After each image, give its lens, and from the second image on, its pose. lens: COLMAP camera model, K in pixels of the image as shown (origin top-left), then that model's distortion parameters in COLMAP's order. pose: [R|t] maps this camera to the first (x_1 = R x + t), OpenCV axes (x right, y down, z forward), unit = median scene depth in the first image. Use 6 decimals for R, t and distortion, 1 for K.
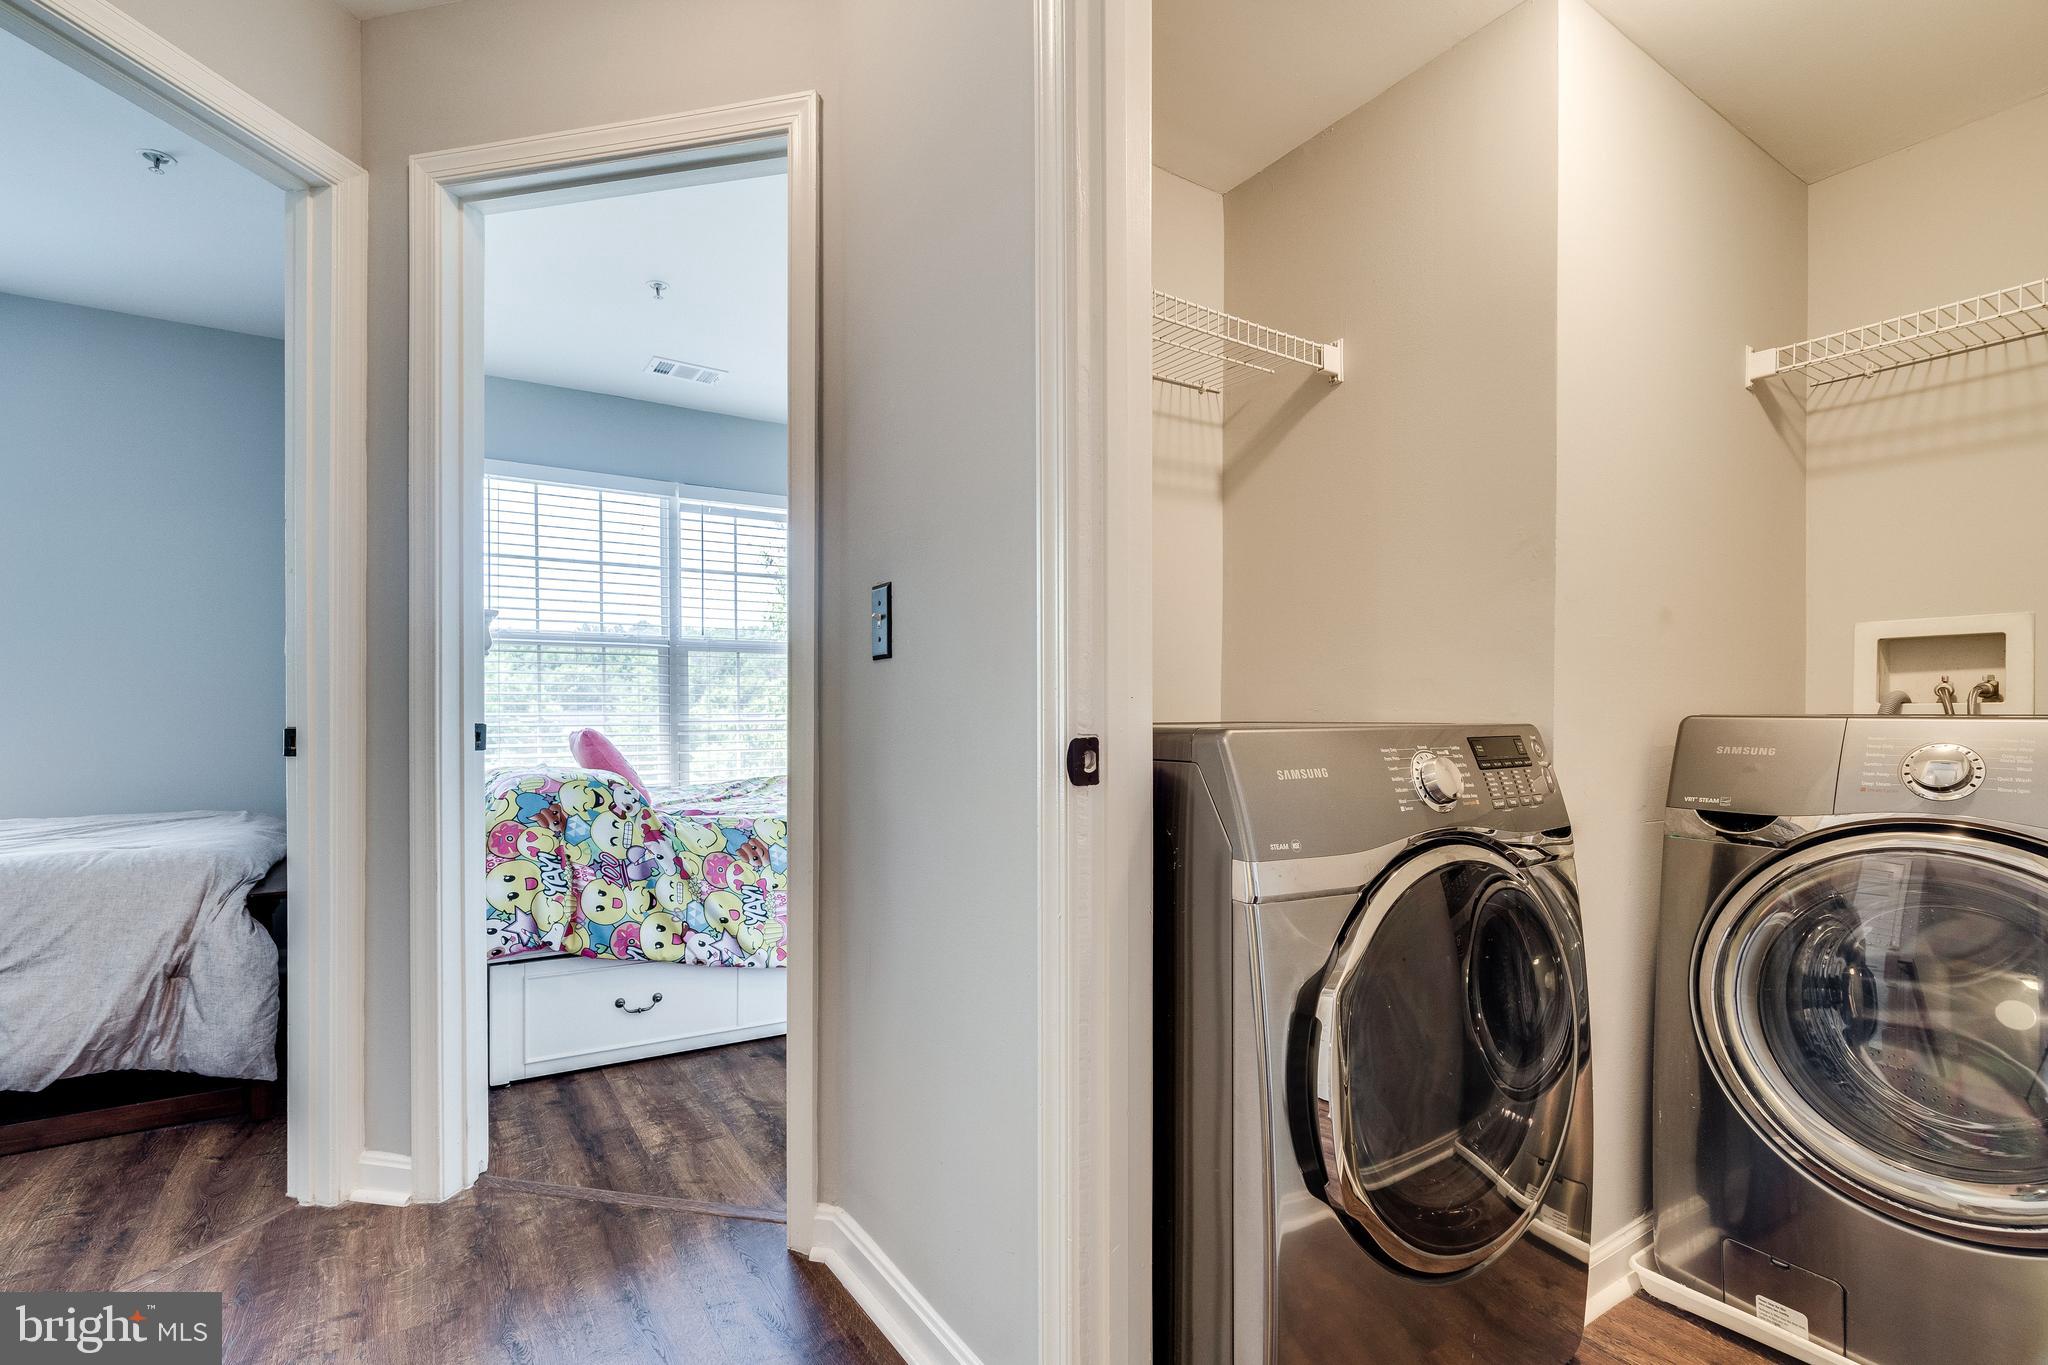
lens RADIAL K [[953.9, 0, 1026.4], [0, 953.9, 723.8], [0, 0, 1]] dist [-0.002407, 0.001909]
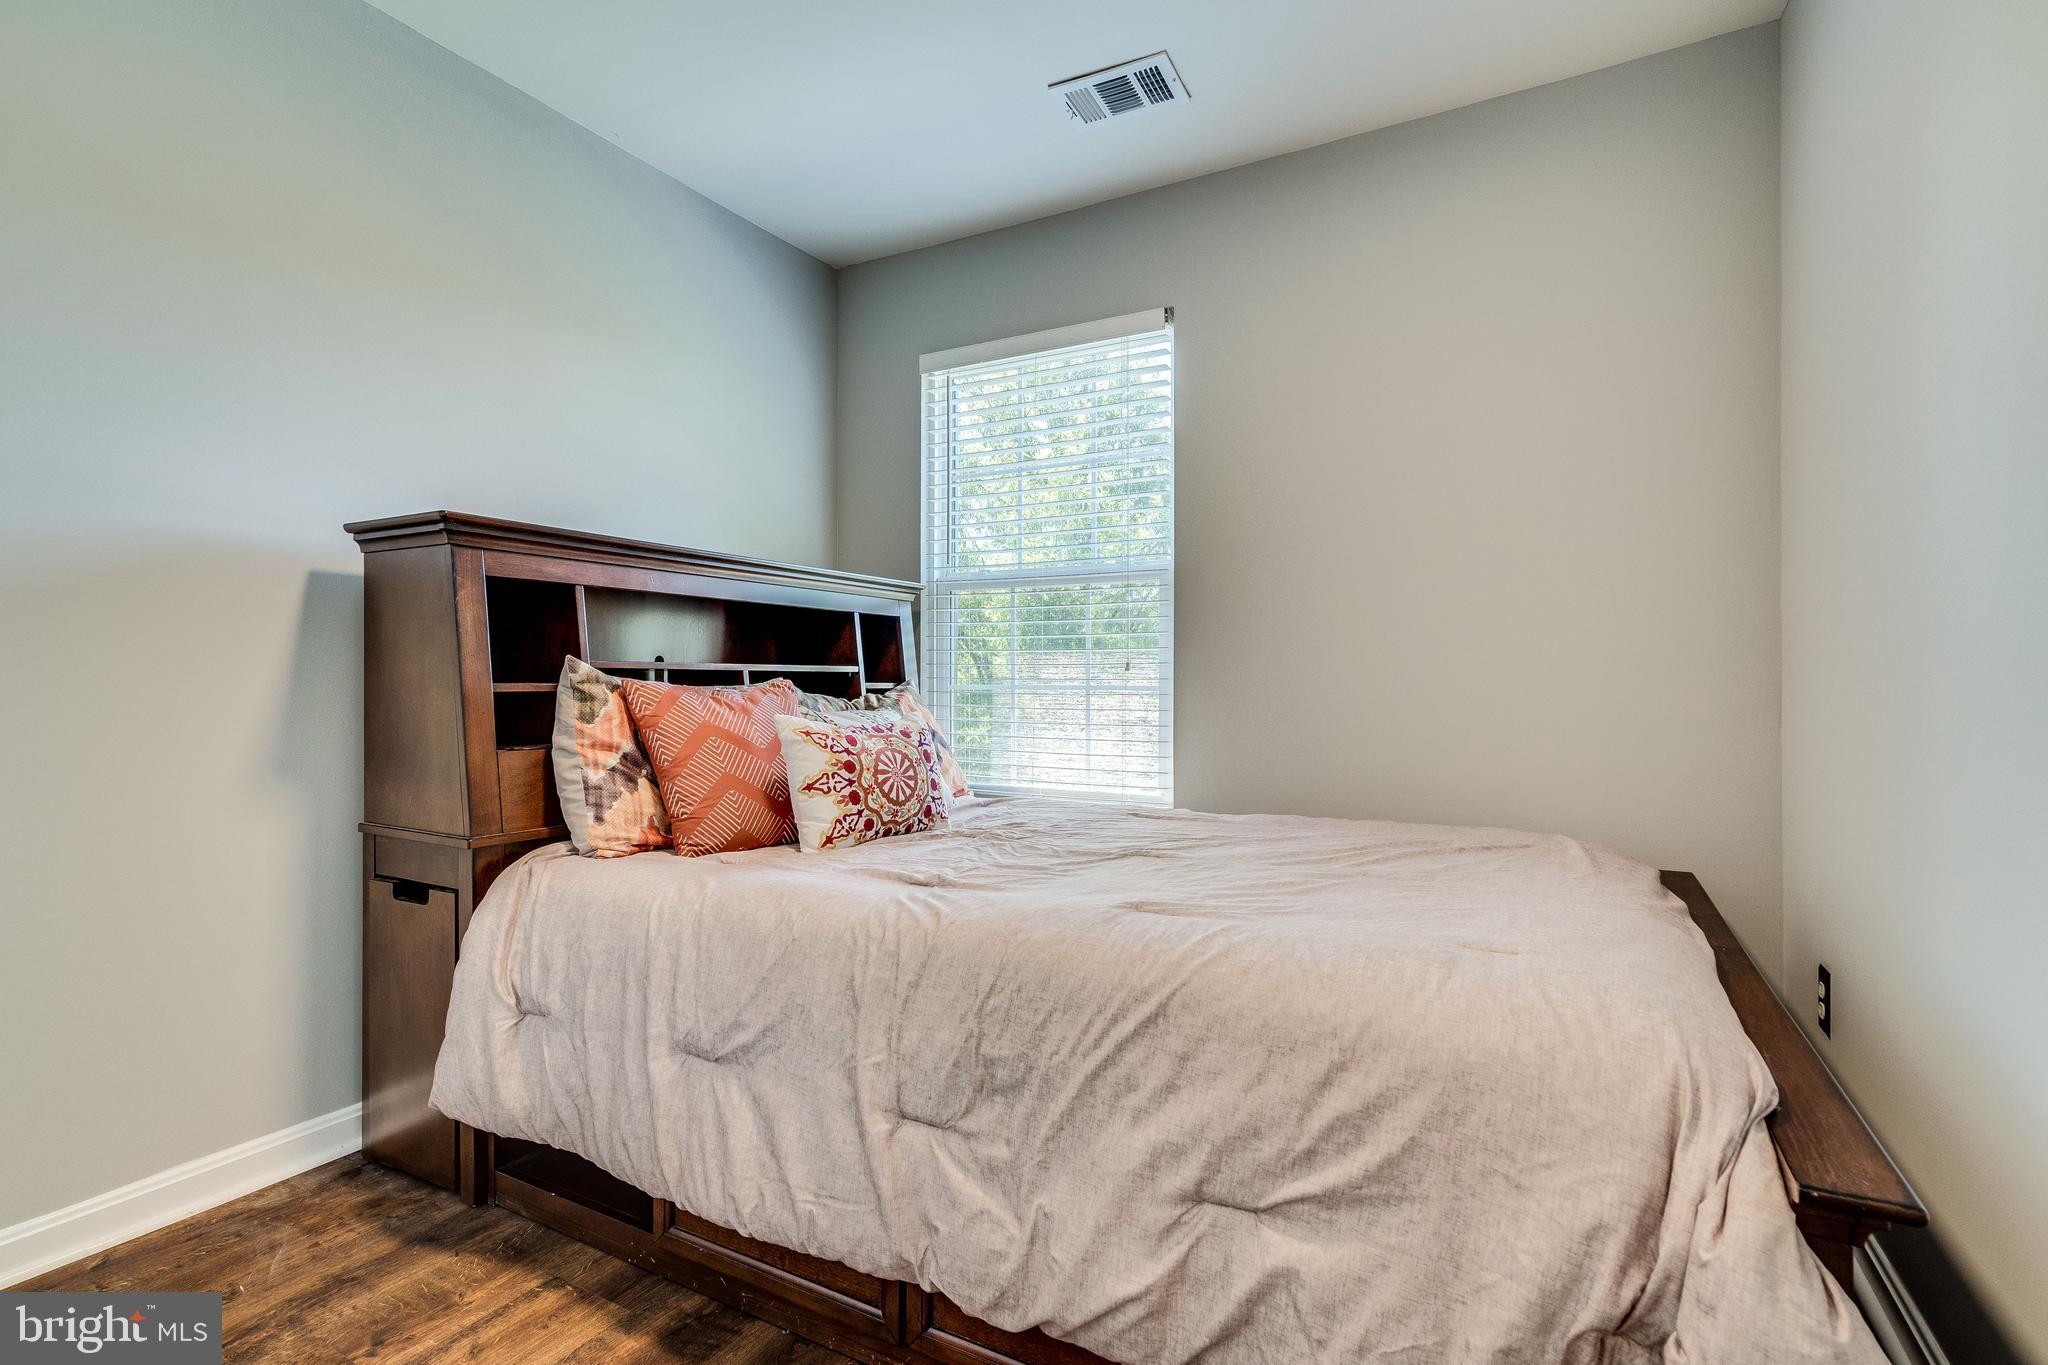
lens RADIAL K [[953.9, 0, 1003.6], [0, 953.9, 702.2], [0, 0, 1]] dist [-0.002407, 0.001909]
pose [[0.449539, 0.017720, -0.893085, -0.575745], [-0.004364, 0.999835, 0.017642, -0.004482], [0.893250, -0.004033, 0.449543, 0.520836]]
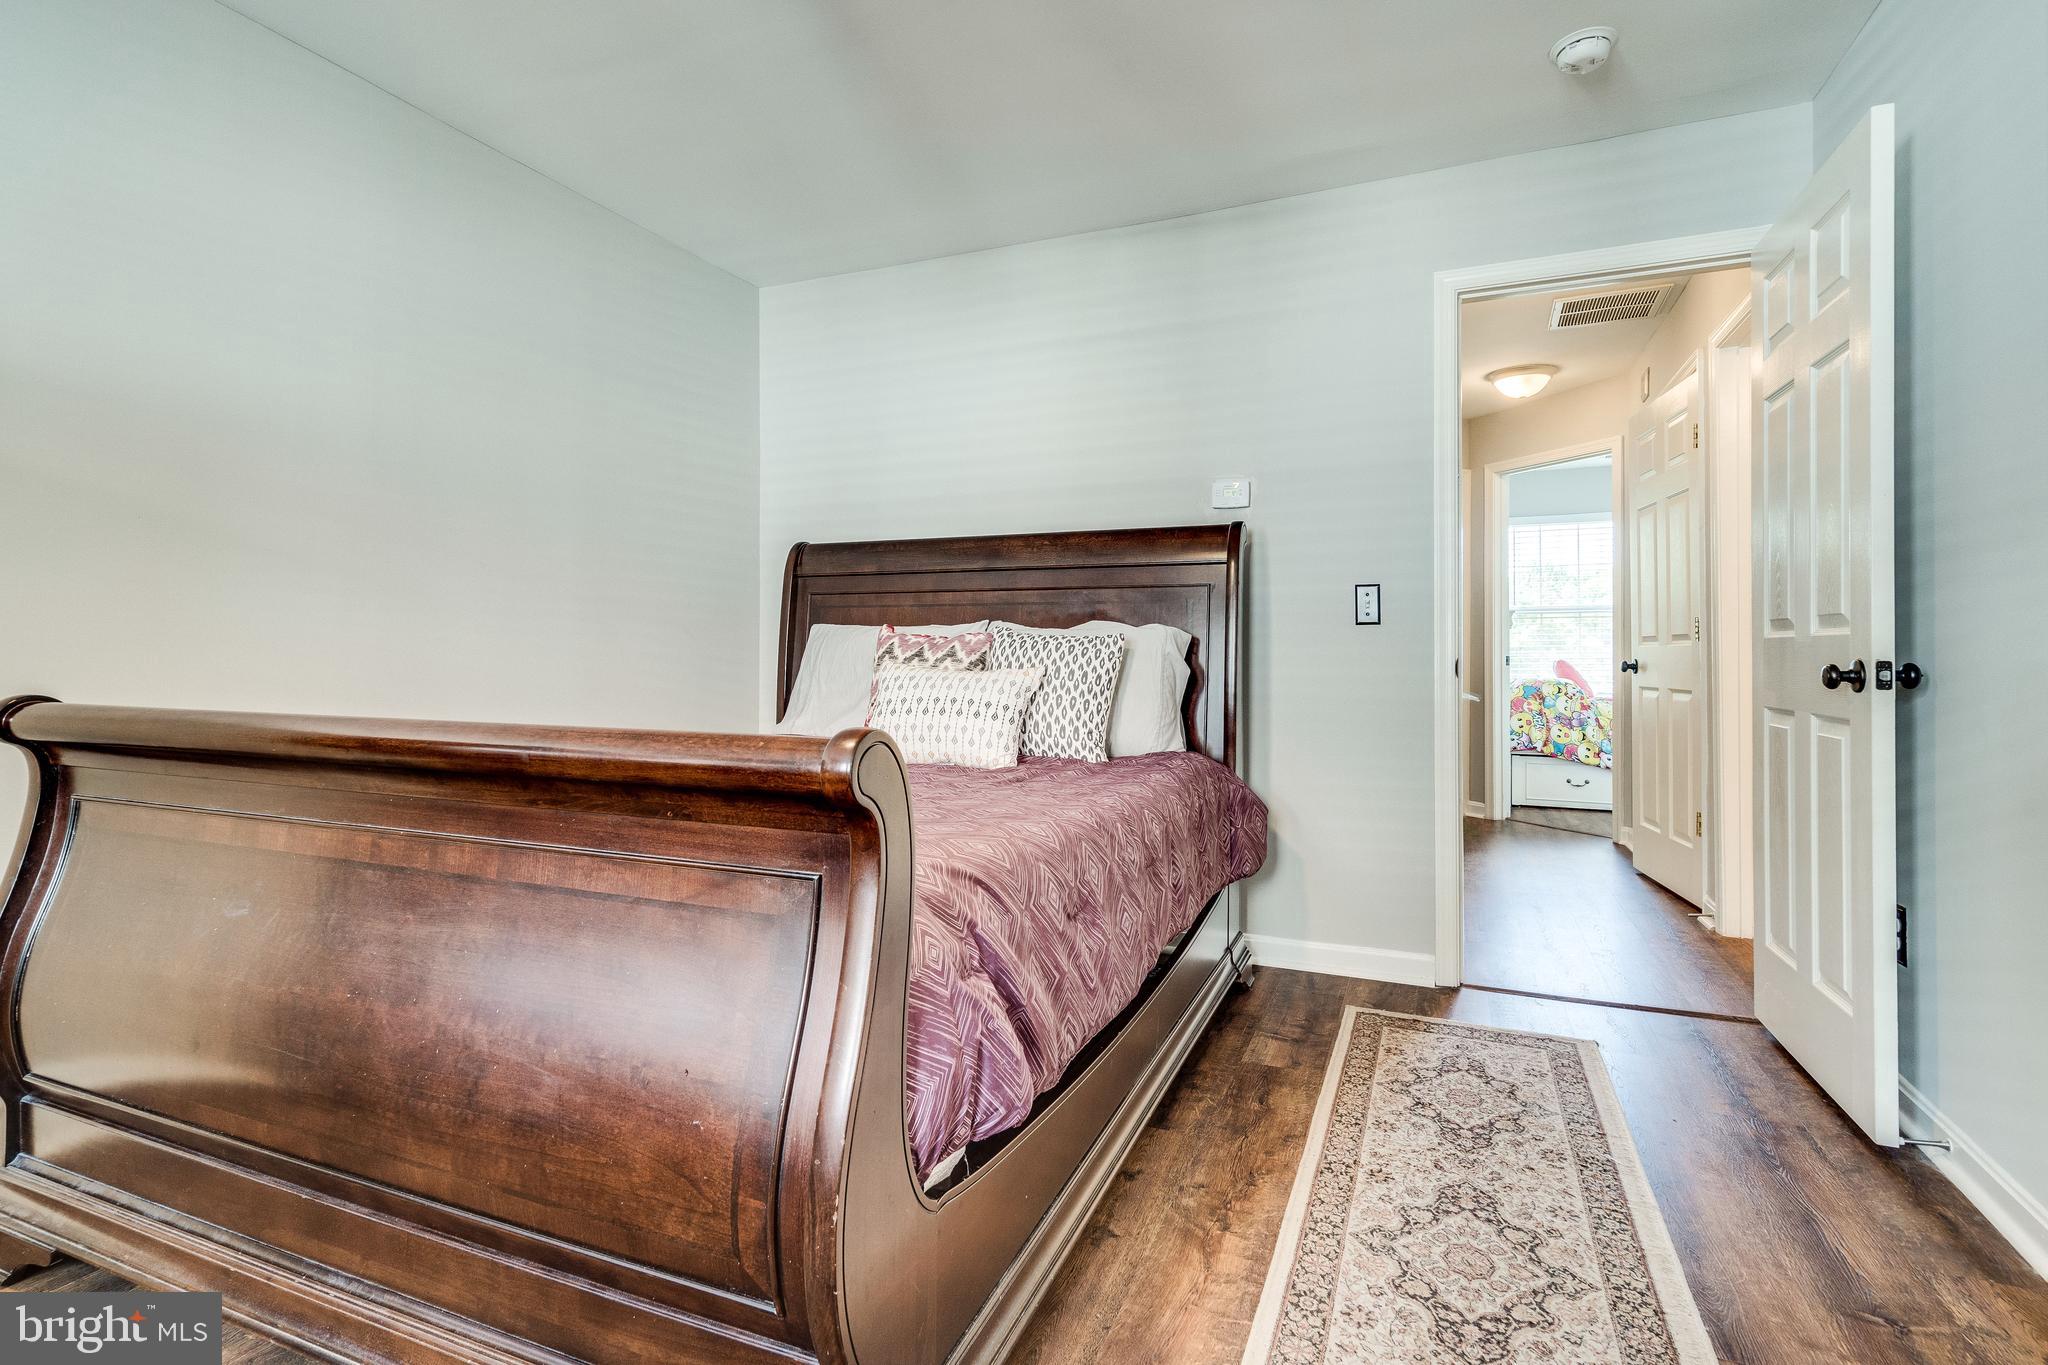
lens RADIAL K [[1012.2, 0, 994.1], [0, 1012.2, 643.2], [0, 0, 1]] dist [0.003961, -0.000008]
pose [[0.544110, -0.004759, -0.839001, 0.871762], [-0.006822, 0.999926, -0.010095, 0.001849], [0.838986, 0.011216, 0.544037, -1.489906]]
